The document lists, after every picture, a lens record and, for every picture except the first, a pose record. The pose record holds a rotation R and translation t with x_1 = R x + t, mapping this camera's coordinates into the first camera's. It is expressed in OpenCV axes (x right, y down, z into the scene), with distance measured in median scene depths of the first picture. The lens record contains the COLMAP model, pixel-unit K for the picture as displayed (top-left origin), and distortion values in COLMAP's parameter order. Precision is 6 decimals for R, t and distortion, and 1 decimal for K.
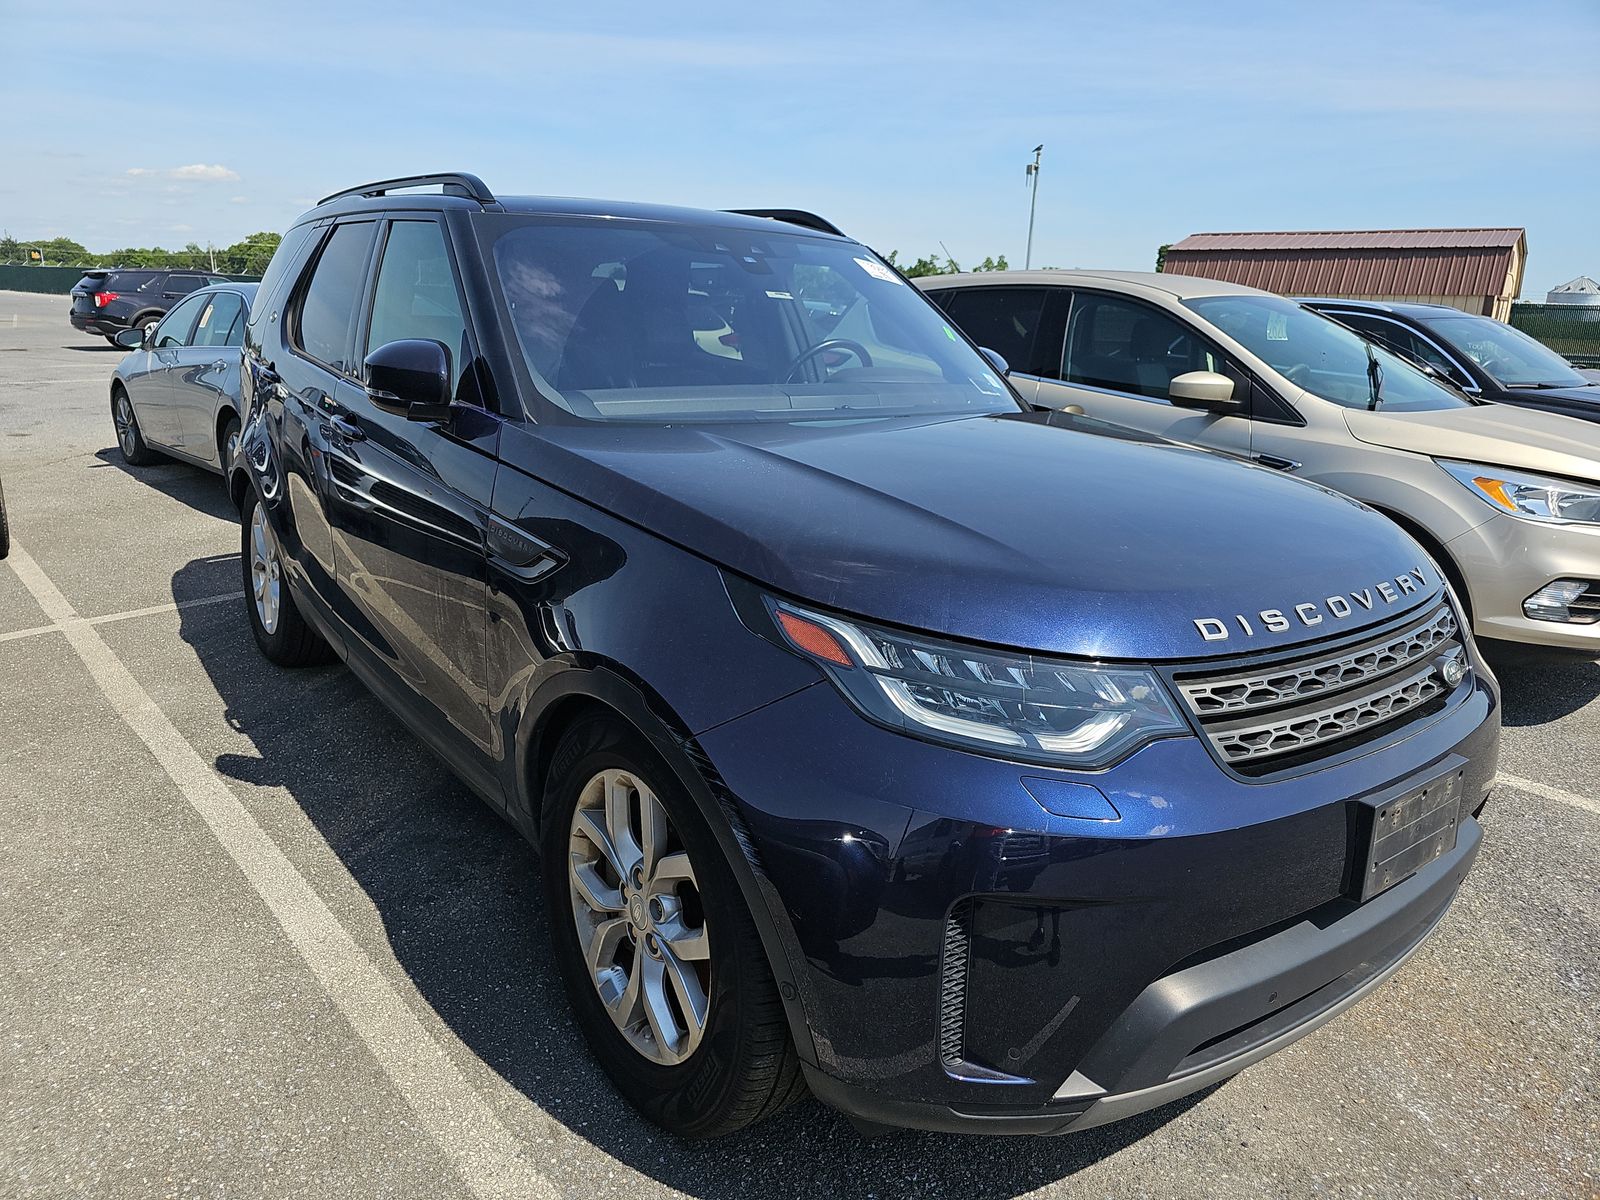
lens RADIAL K [[1076.1, 0, 800.6], [0, 1076.1, 602.1], [0, 0, 1]] dist [0.024683, -0.009478]
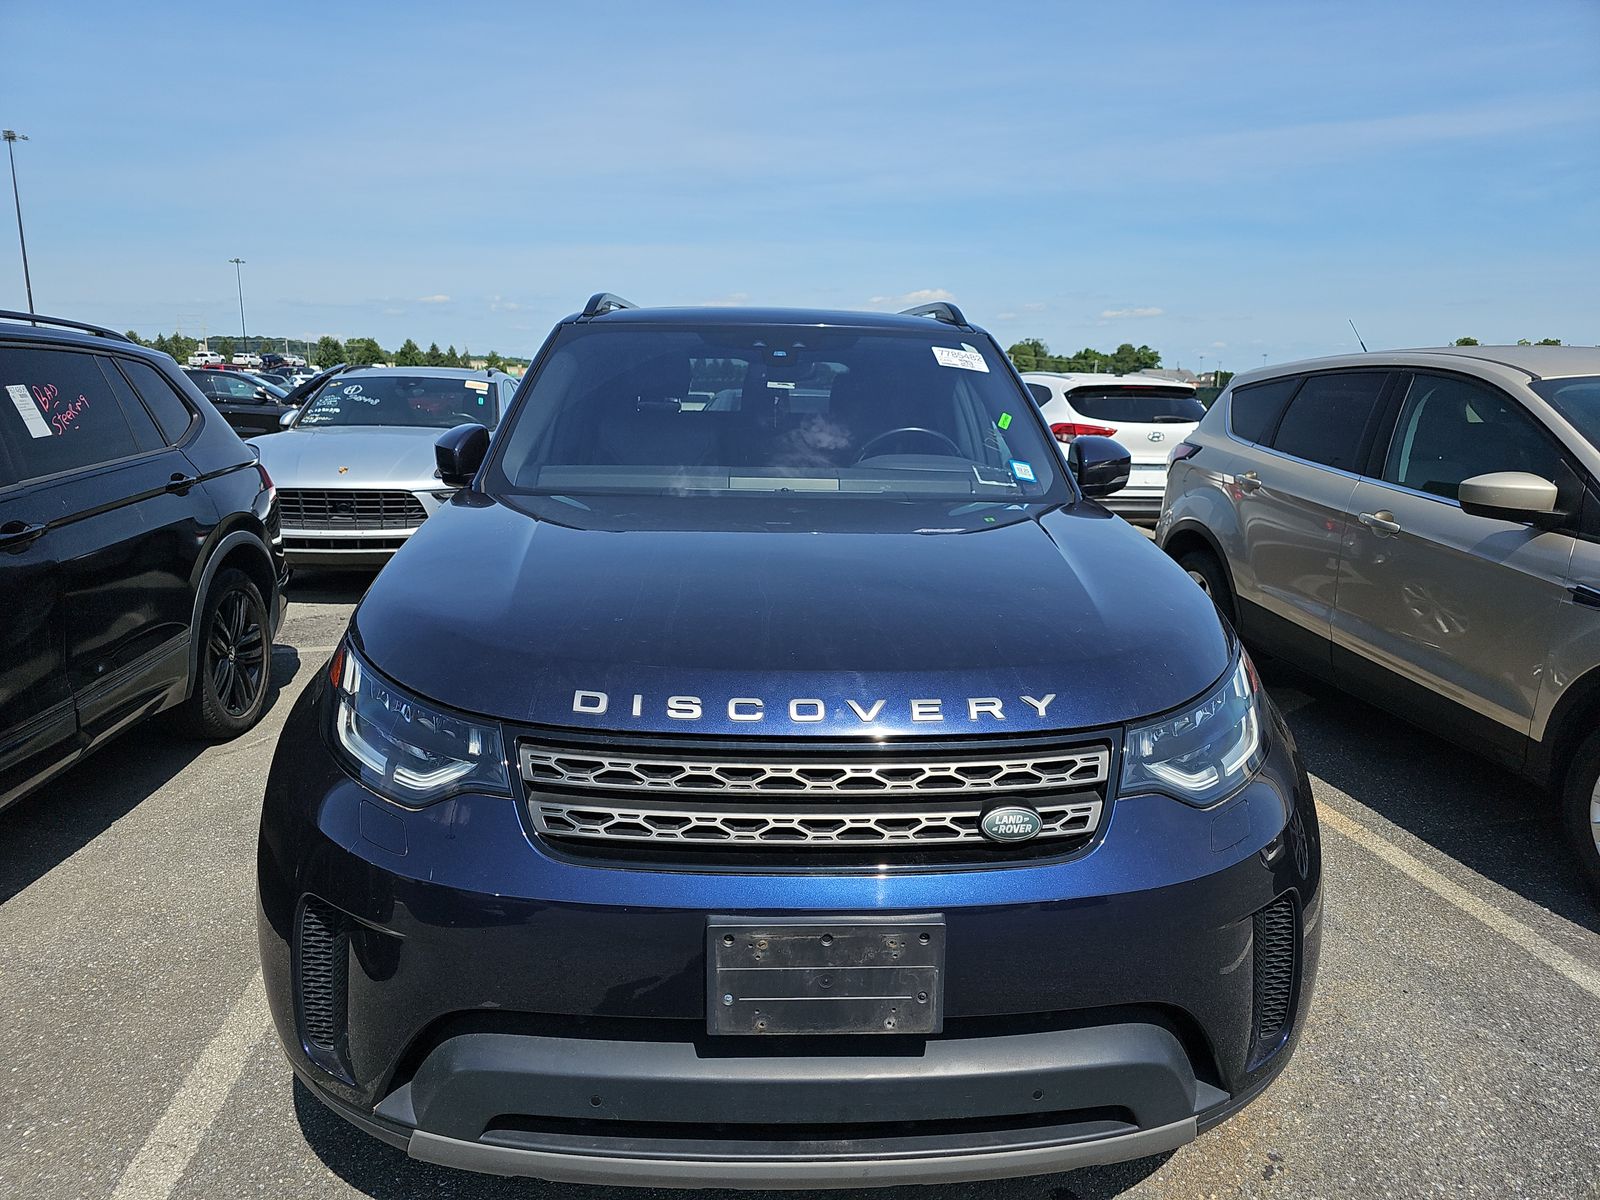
lens RADIAL K [[1076.1, 0, 795.1], [0, 1076.1, 592.2], [0, 0, 1]] dist [0.024683, -0.009478]
pose [[0.822512, 0.086997, -0.562055, 1.036328], [-0.140335, 0.988720, -0.052328, -0.047680], [0.551163, 0.121917, 0.825443, 0.257278]]
